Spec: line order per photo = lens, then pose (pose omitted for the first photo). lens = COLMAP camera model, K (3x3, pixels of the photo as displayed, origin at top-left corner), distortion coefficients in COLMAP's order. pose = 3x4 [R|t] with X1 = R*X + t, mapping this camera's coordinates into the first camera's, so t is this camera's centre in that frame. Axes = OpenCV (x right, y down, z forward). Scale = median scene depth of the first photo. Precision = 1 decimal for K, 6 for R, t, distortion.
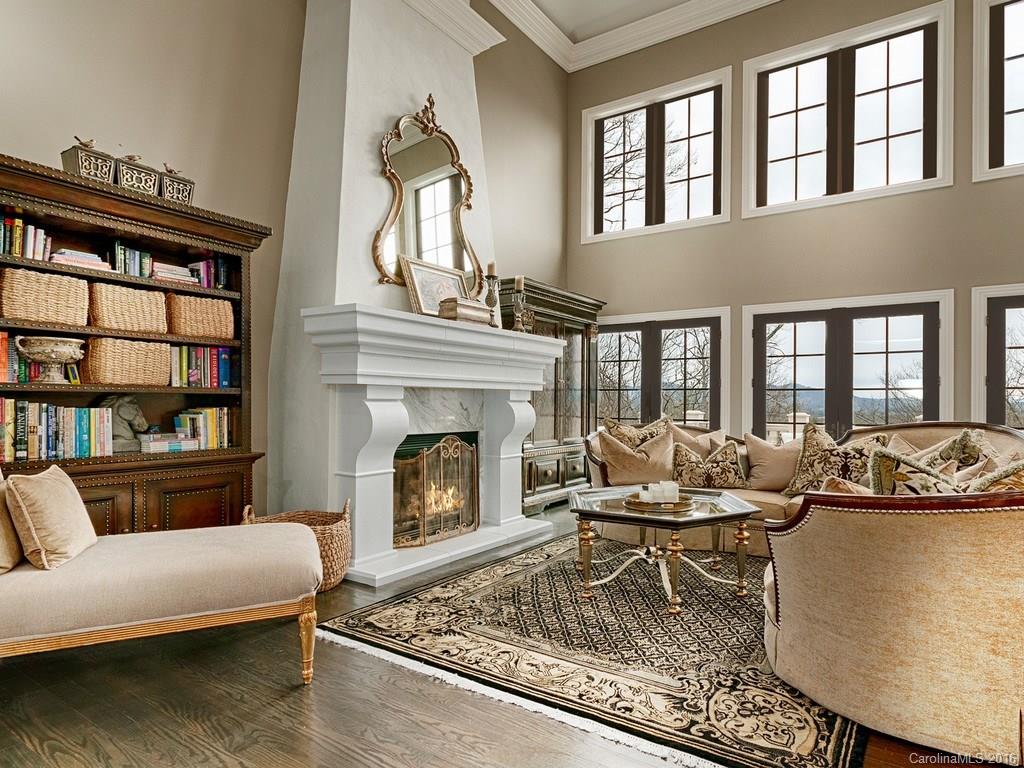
lens RADIAL K [[499.3, 0, 450.2], [0, 499.3, 407.4], [0, 0, 1]] dist [0.014680, 0.000352]
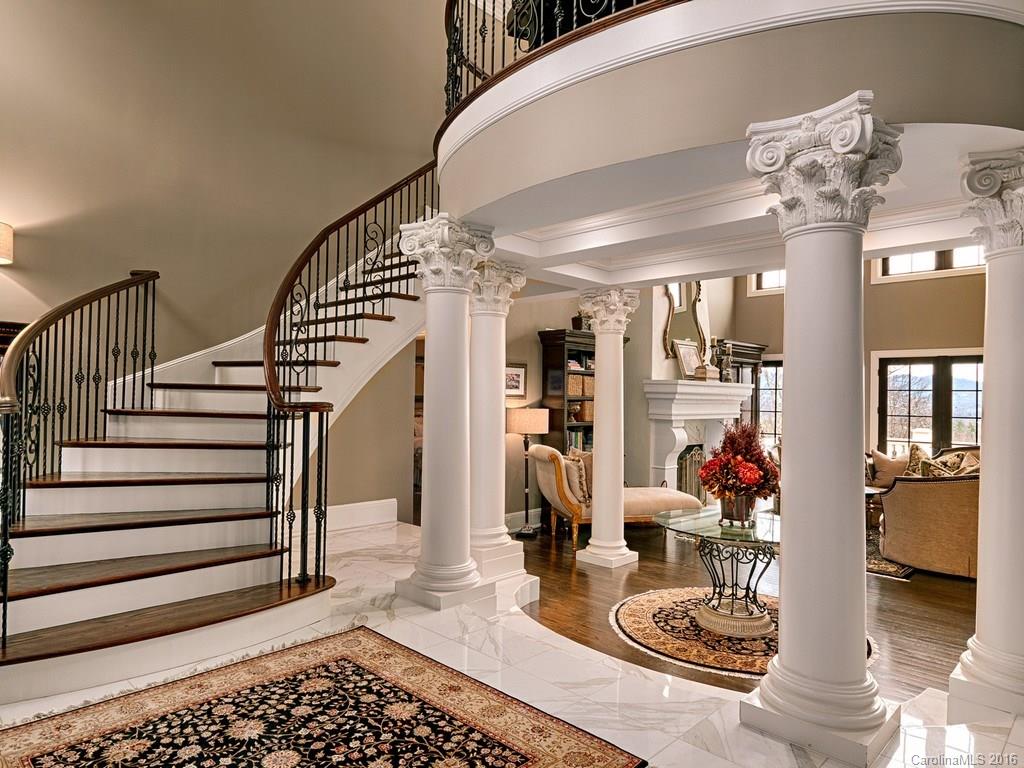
lens RADIAL K [[626.2, 0, 513.4], [0, 626.2, 378.9], [0, 0, 1]] dist [-0.003648, -0.000849]
pose [[0.999568, 0.027982, 0.009036, -0.686961], [-0.027630, 0.998936, -0.036928, -0.082315], [-0.010060, 0.036663, 0.999277, -1.173030]]
